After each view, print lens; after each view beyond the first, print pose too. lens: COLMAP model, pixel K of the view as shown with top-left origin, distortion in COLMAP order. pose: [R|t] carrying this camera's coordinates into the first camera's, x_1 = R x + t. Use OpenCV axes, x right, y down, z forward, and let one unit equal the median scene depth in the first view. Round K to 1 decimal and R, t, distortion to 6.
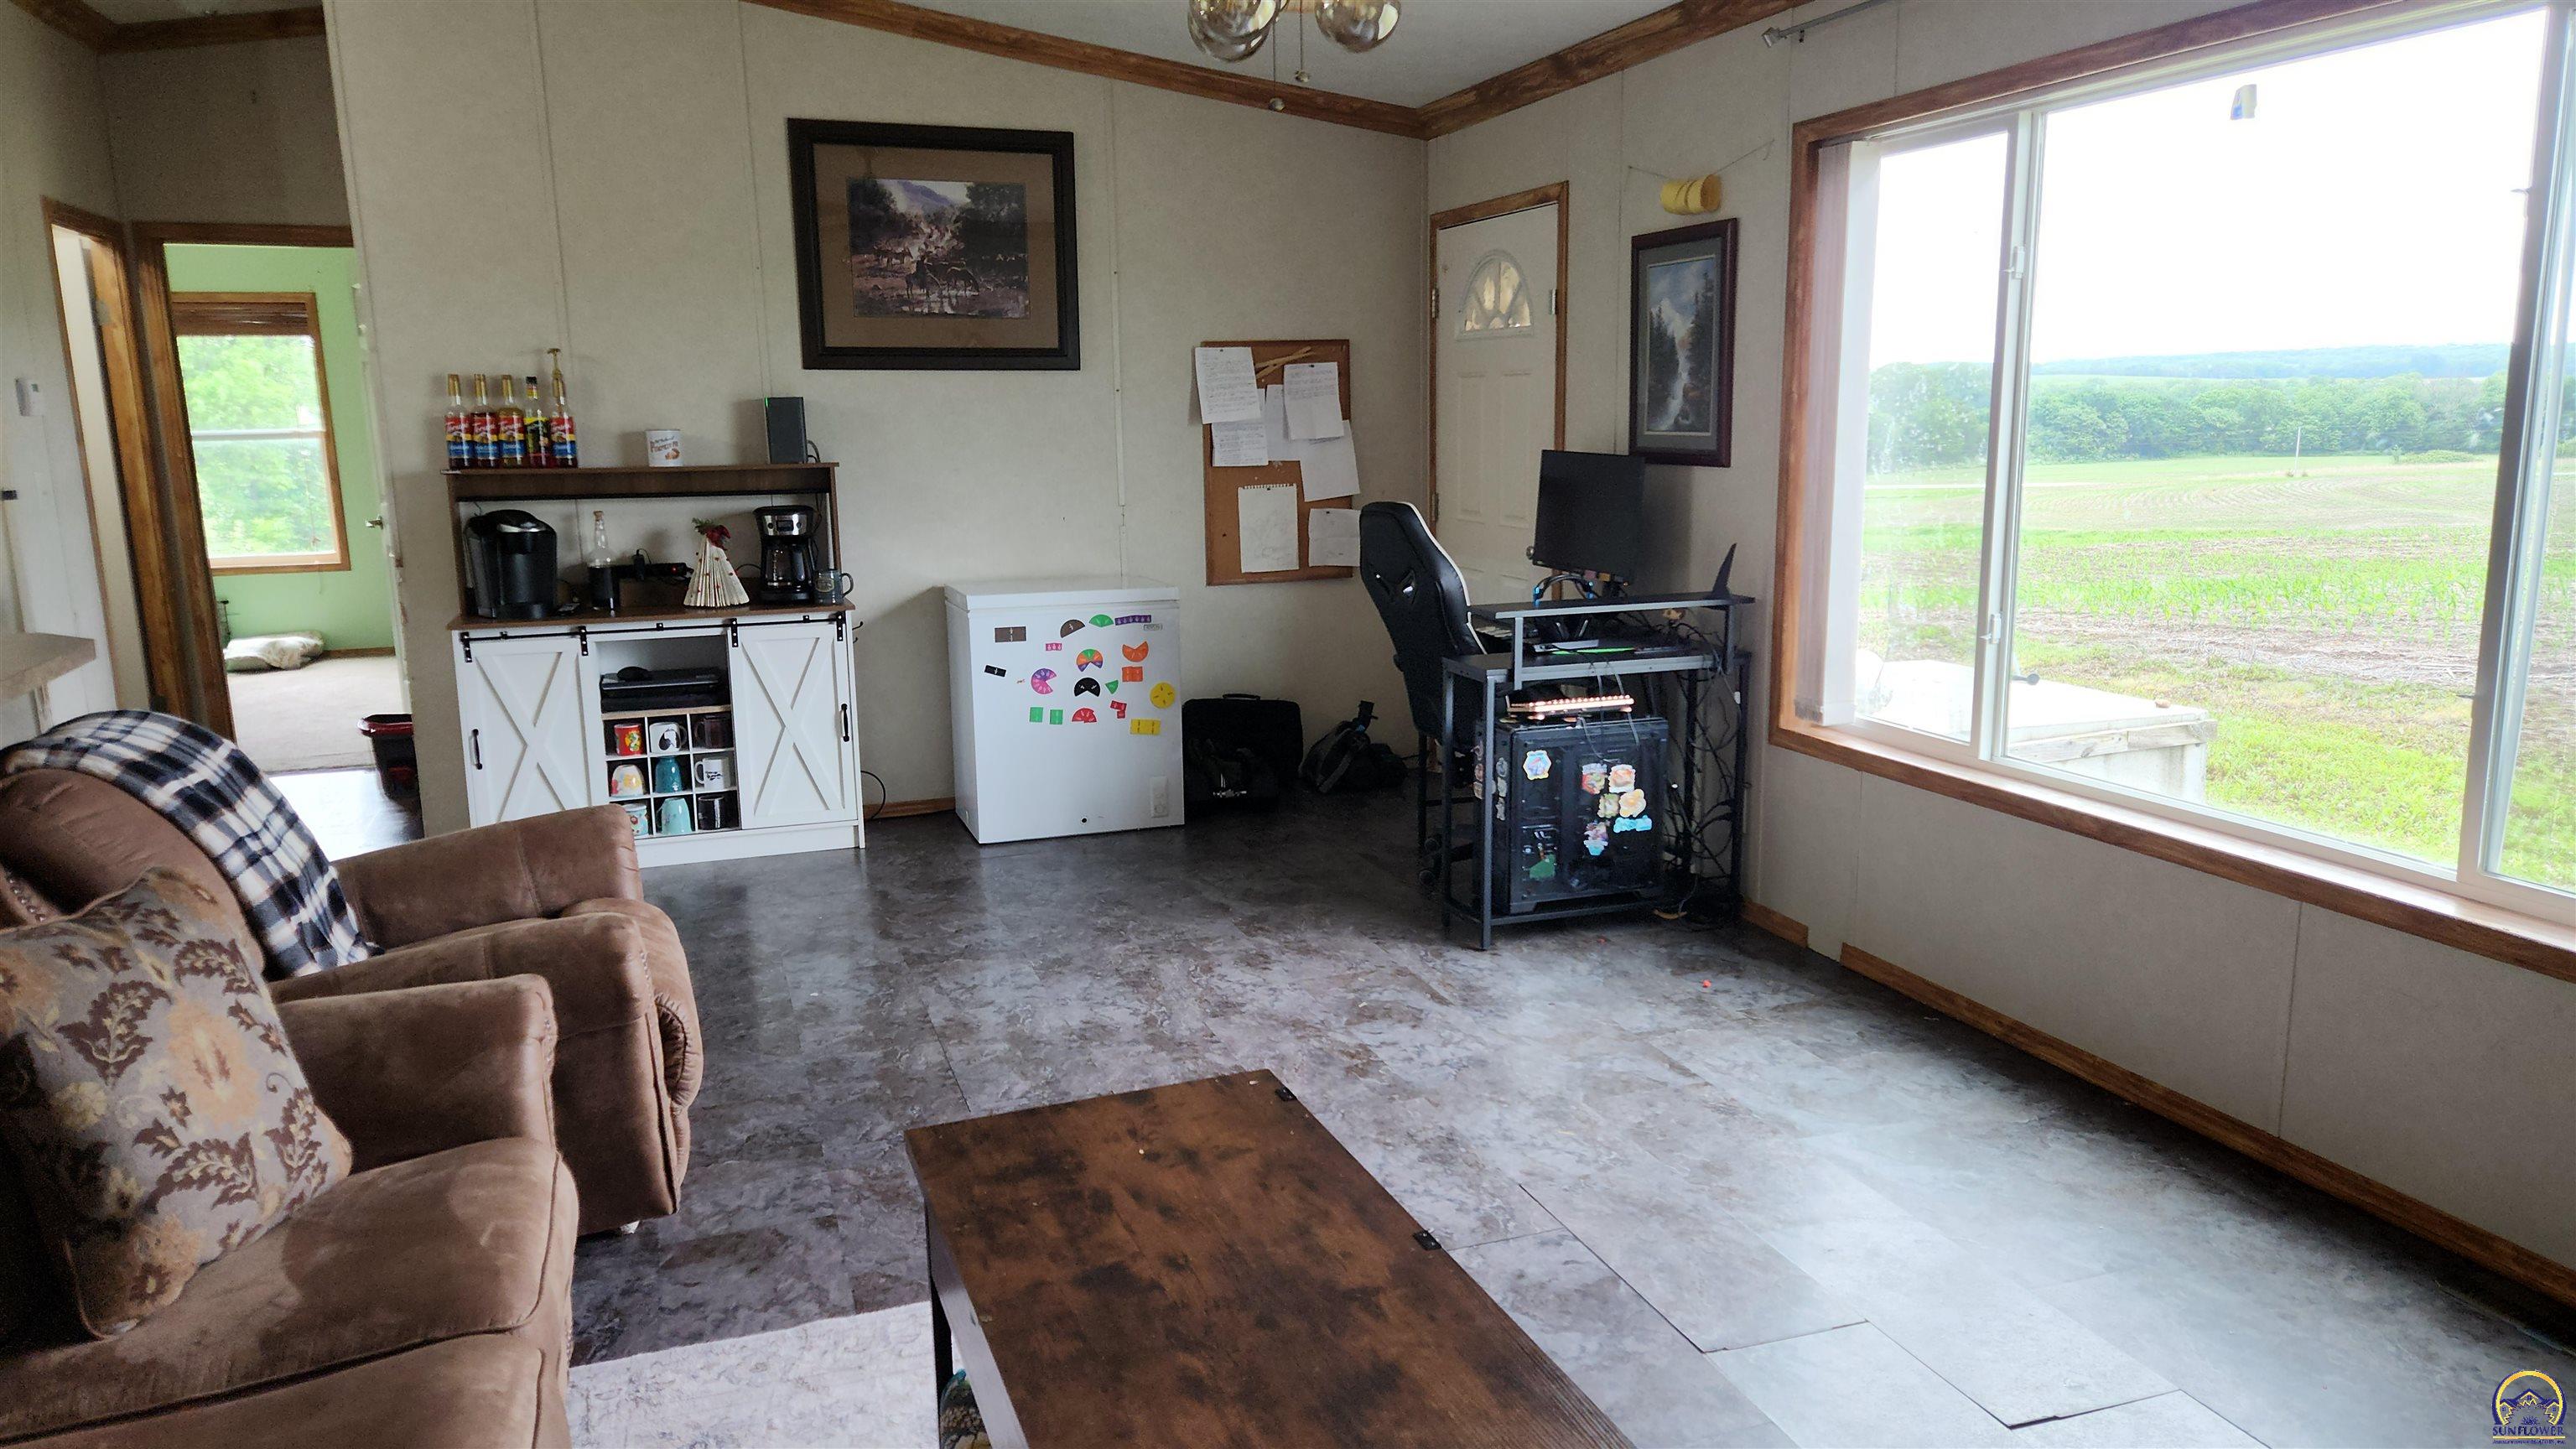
lens RADIAL K [[1791.4, 0, 1282.7], [0, 1791.4, 753.6], [0, 0, 1]] dist [0.044201, -0.001035]
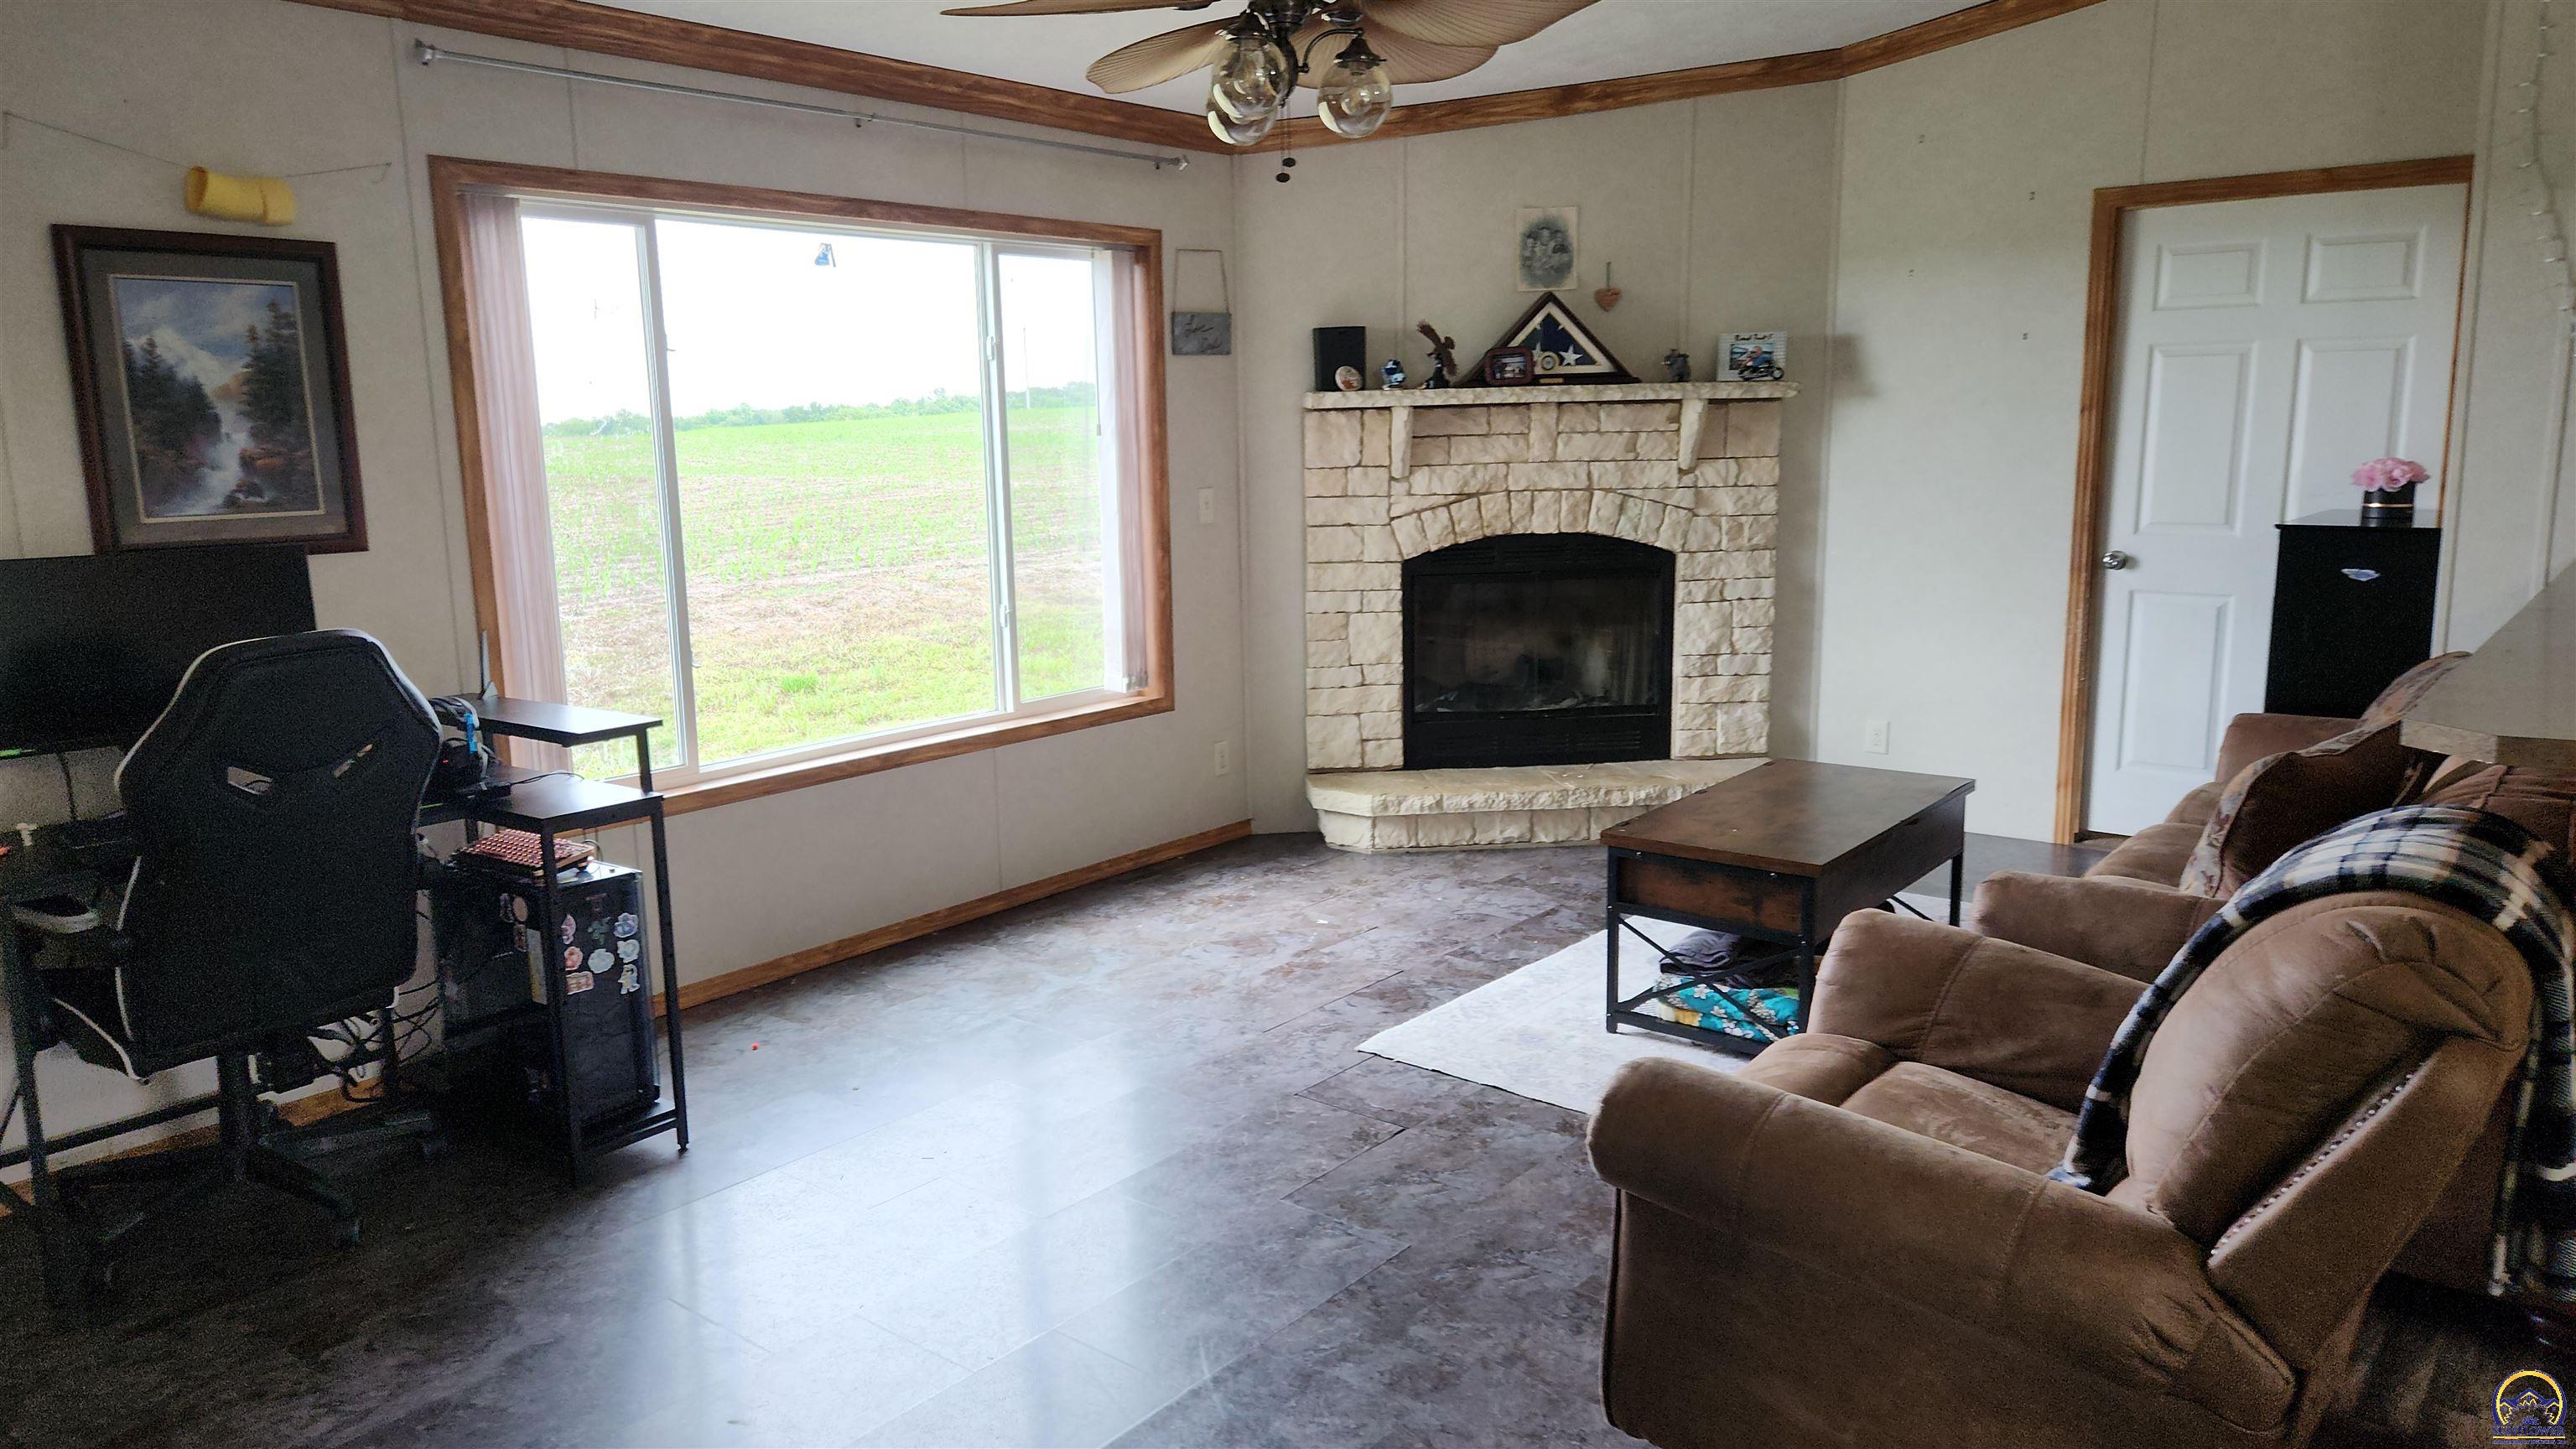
lens RADIAL K [[1704.2, 0, 1288.0], [0, 1704.2, 724.5], [0, 0, 1]] dist [0.000494, 0.000257]
pose [[-0.544319, -0.119018, 0.830393, -0.572867], [0.192386, 0.945790, 0.261665, -0.191611], [-0.816520, 0.302185, -0.491914, 0.989048]]
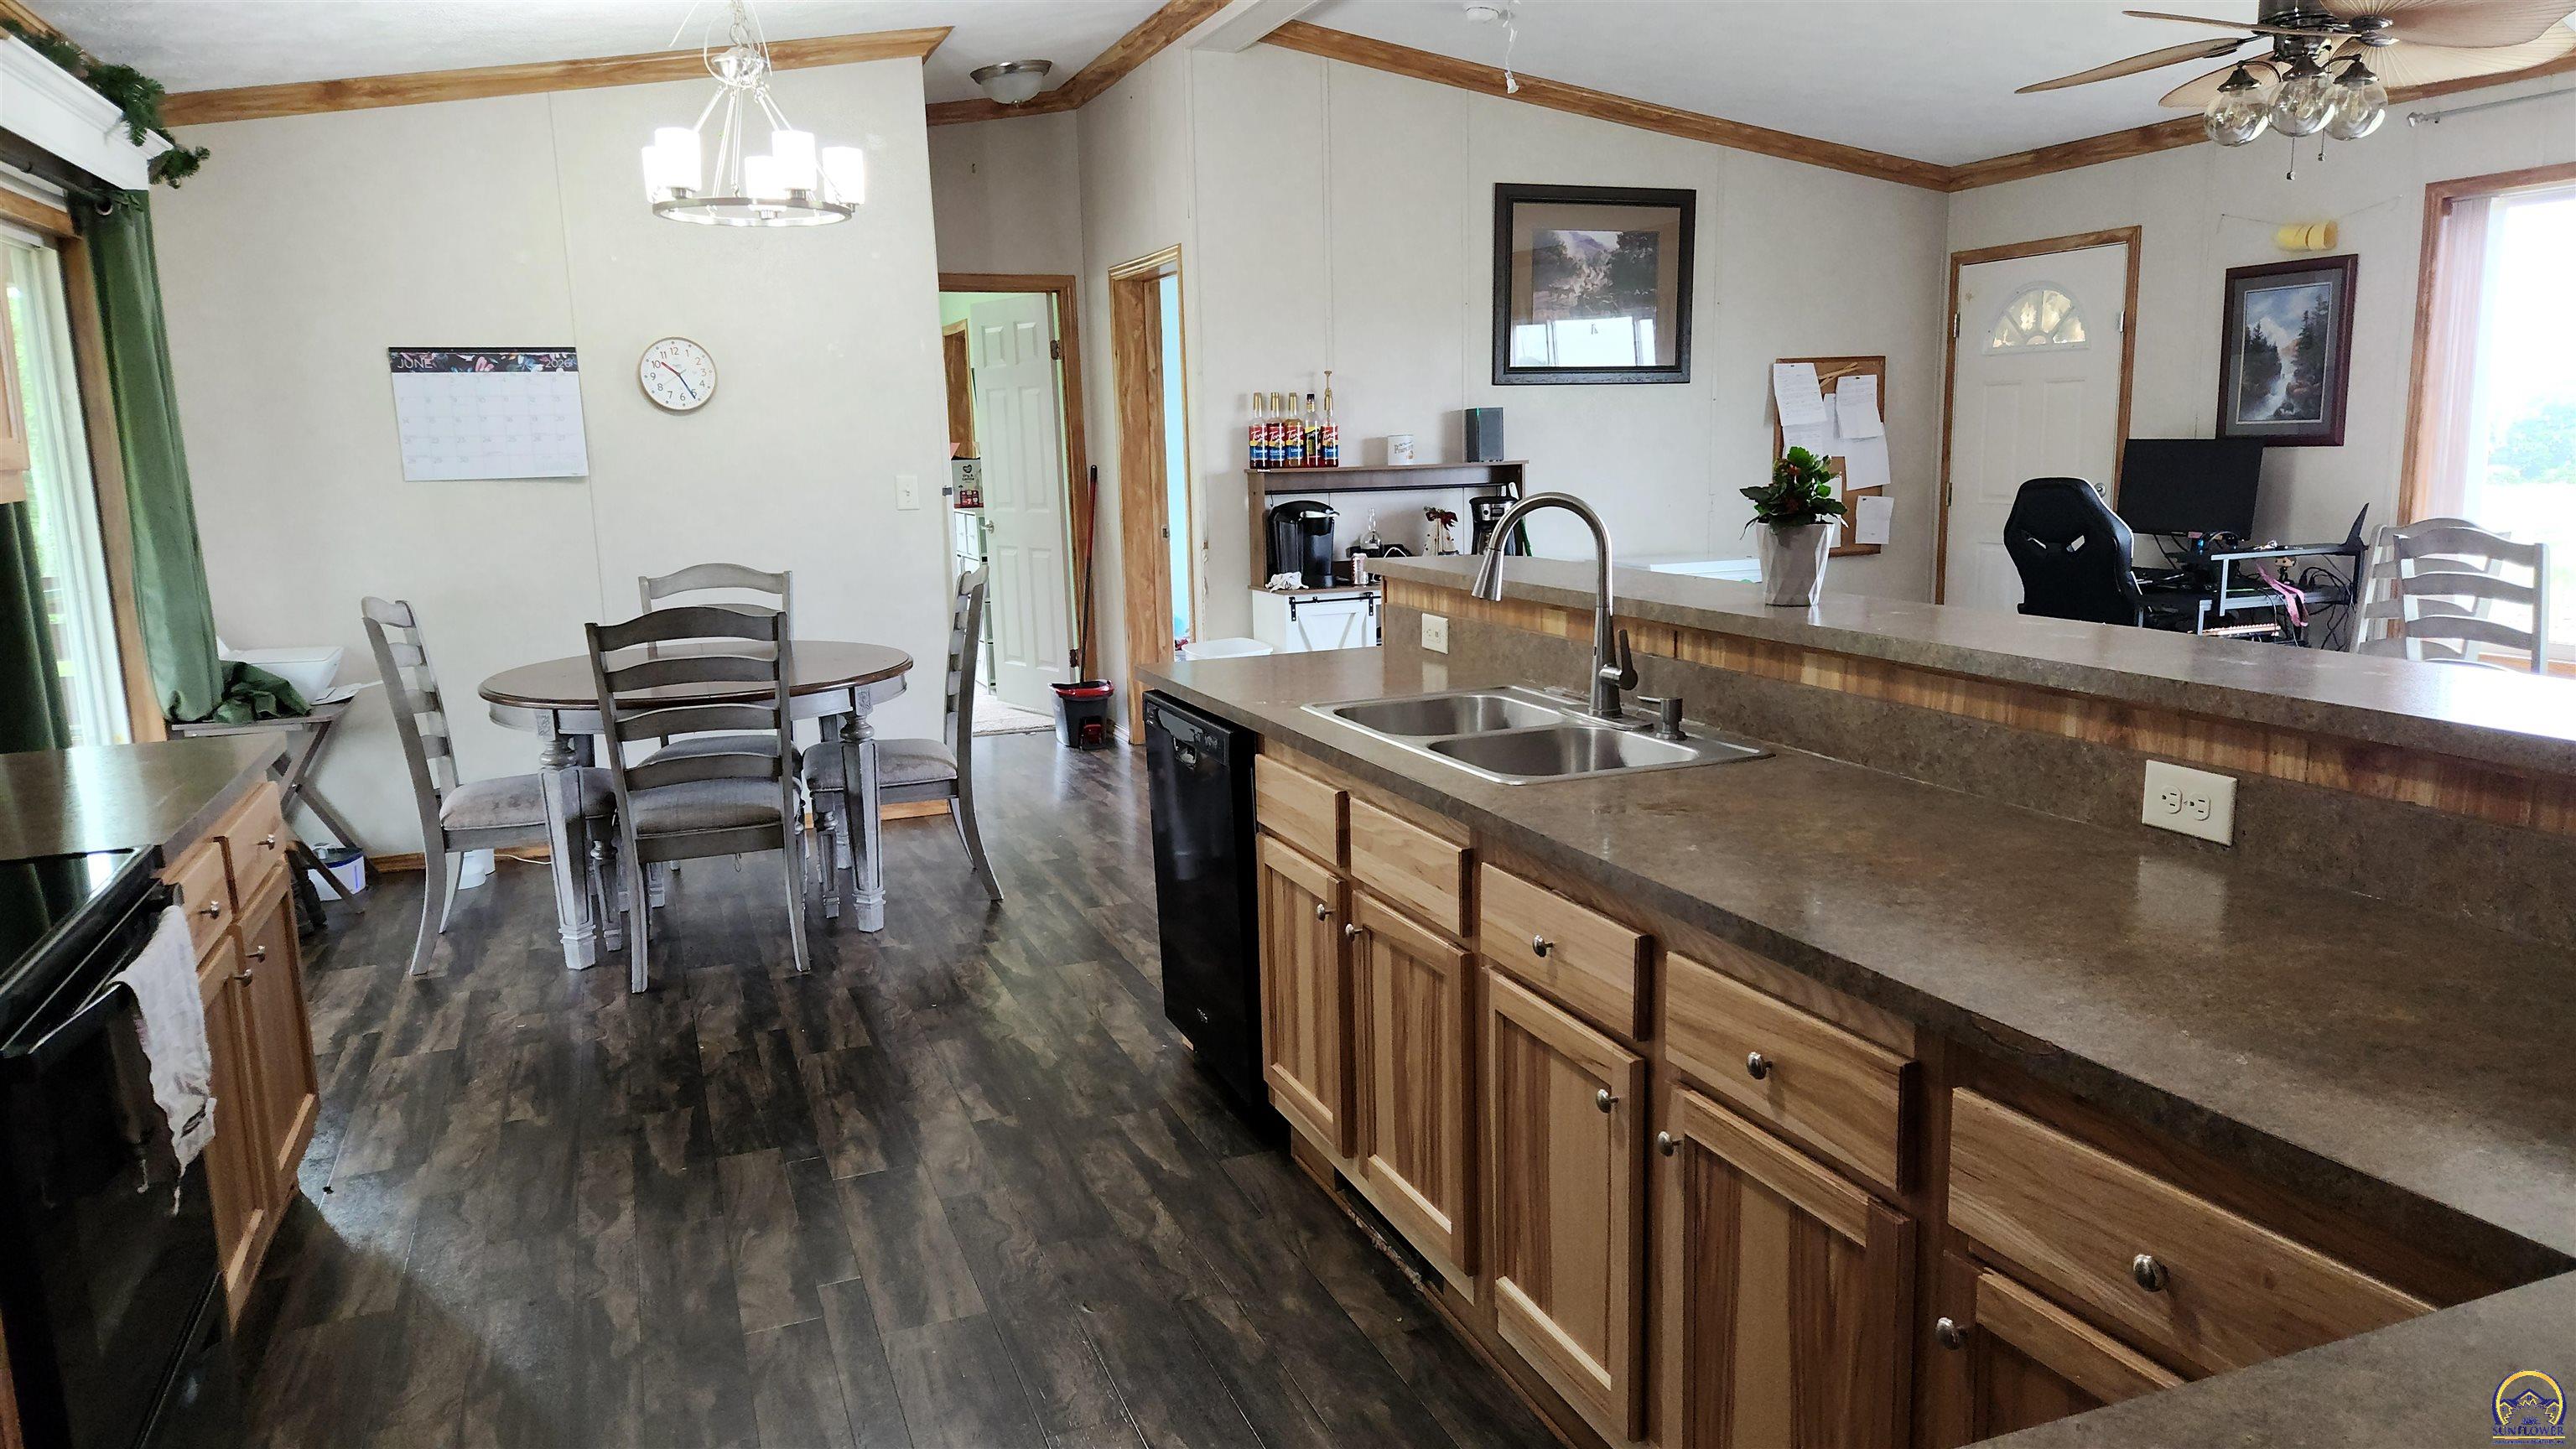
lens RADIAL K [[1756.0, 0, 1289.1], [0, 1756.0, 781.4], [0, 0, 1]] dist [0.003135, 0.001253]
pose [[0.999398, -0.019154, 0.028934, -0.508979], [0.019175, 0.999816, -0.000465, 0.062553], [-0.028920, 0.001020, 0.999581, -0.221039]]
